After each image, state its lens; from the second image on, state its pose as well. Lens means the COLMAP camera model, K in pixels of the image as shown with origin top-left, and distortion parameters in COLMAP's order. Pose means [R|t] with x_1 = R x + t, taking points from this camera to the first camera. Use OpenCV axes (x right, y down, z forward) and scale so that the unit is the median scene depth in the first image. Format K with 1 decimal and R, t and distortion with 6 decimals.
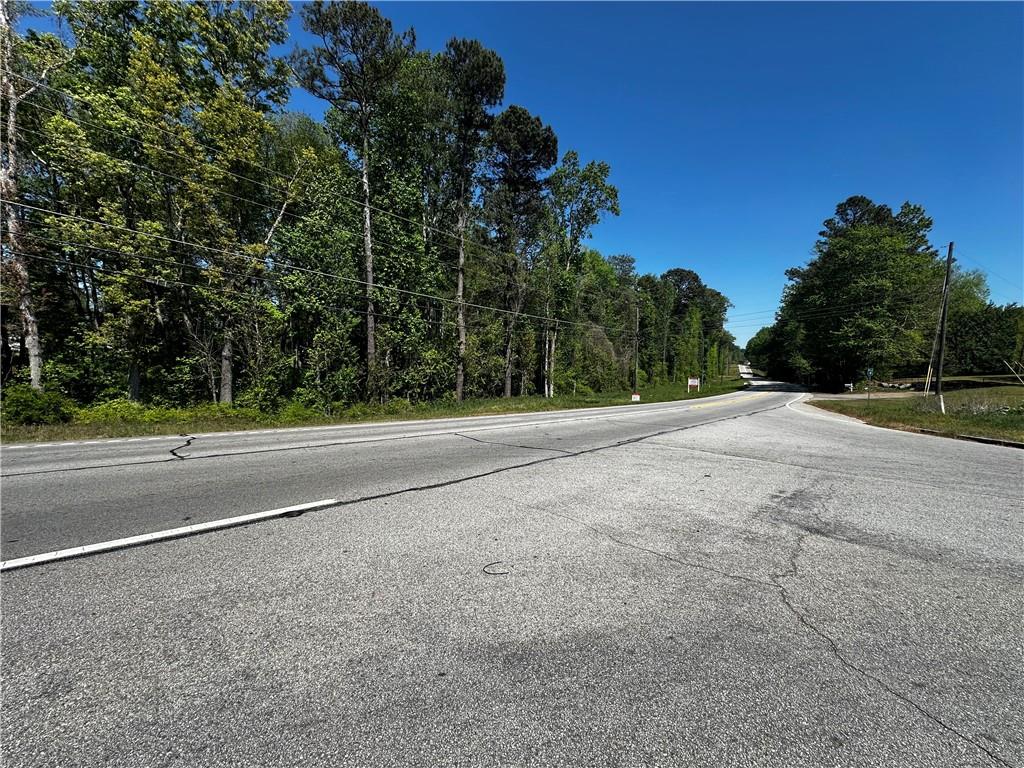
lens RADIAL K [[412.2, 0, 512.0], [0, 412.2, 384.0], [0, 0, 1]] dist [0.000064, 0.000595]
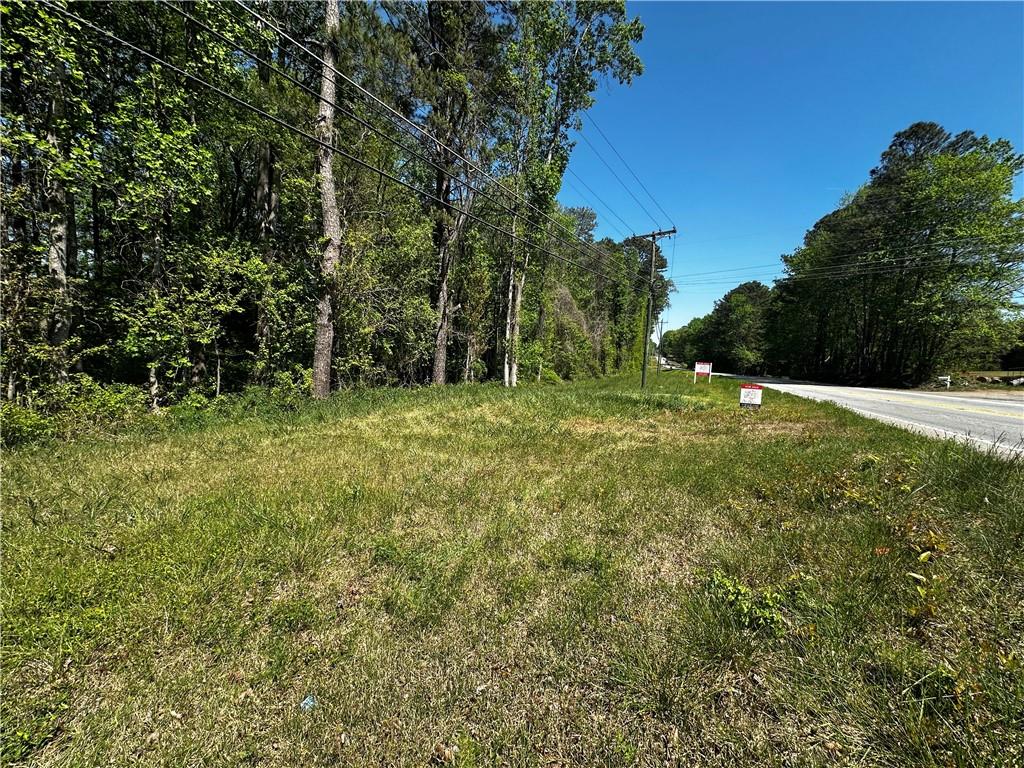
lens RADIAL K [[412.2, 0, 512.0], [0, 412.2, 384.0], [0, 0, 1]] dist [0.000064, 0.000595]
pose [[0.980540, 0.022560, 0.195021, -0.028000], [-0.029156, 0.999093, 0.031019, 0.015513], [-0.194144, -0.036101, 0.980309, 0.615173]]
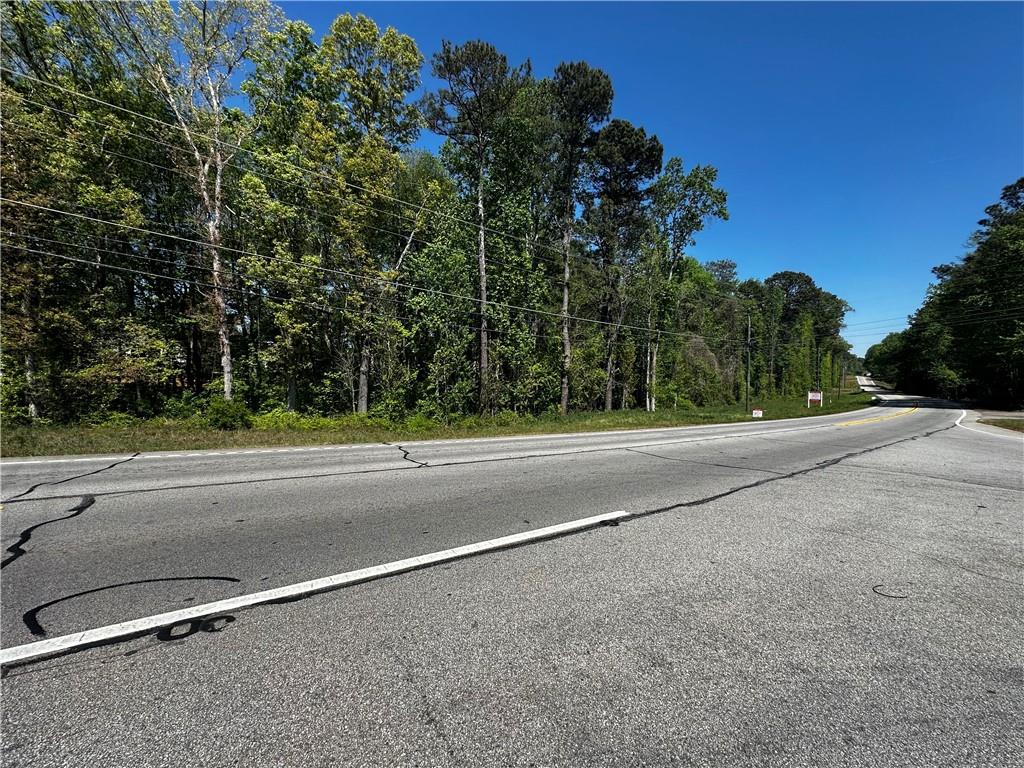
lens RADIAL K [[412.2, 0, 512.0], [0, 412.2, 384.0], [0, 0, 1]] dist [0.000064, 0.000595]
pose [[0.982117, 0.000023, -0.188274, -0.066804], [-0.005552, 0.999569, -0.028840, -0.002484], [0.188192, 0.029369, 0.981693, -0.015247]]
